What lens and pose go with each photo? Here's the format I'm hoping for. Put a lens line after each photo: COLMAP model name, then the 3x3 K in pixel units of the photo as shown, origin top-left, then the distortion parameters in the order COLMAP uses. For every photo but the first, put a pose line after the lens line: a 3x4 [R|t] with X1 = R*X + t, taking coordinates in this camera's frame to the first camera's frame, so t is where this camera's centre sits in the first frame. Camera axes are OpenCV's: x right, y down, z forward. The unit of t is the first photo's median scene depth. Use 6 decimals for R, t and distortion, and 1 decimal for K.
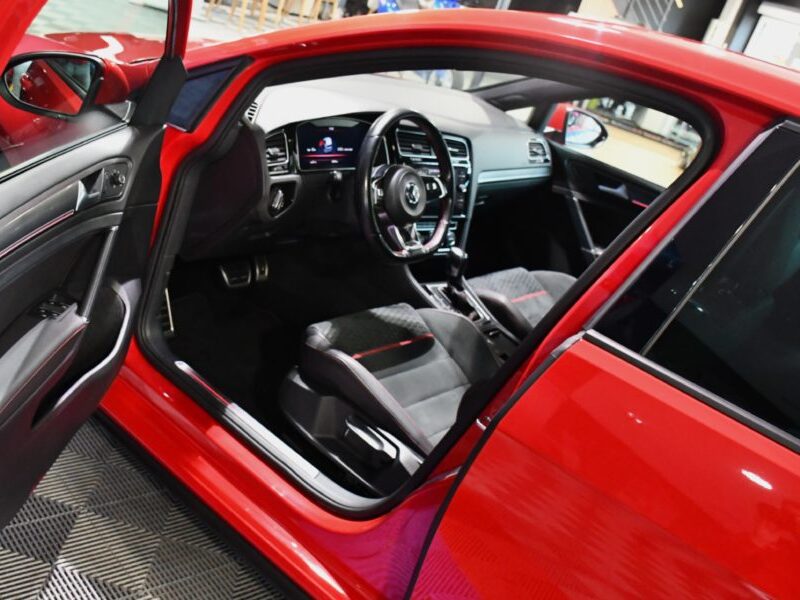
lens RADIAL K [[974.4, 0, 400.0], [0, 974.4, 300.0], [0, 0, 1]] dist [-0.143755, 0.062764]
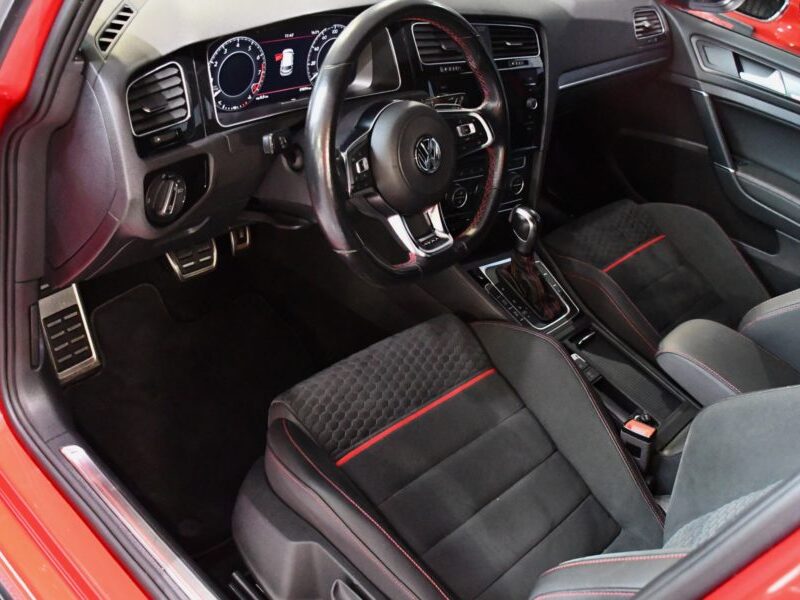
lens RADIAL K [[974.4, 0, 400.0], [0, 974.4, 300.0], [0, 0, 1]] dist [-0.143755, 0.062764]
pose [[0.993326, -0.050970, -0.103470, 0.041581], [0.066656, 0.985772, 0.154307, -0.095190], [0.094133, -0.160174, 0.982590, 0.381319]]
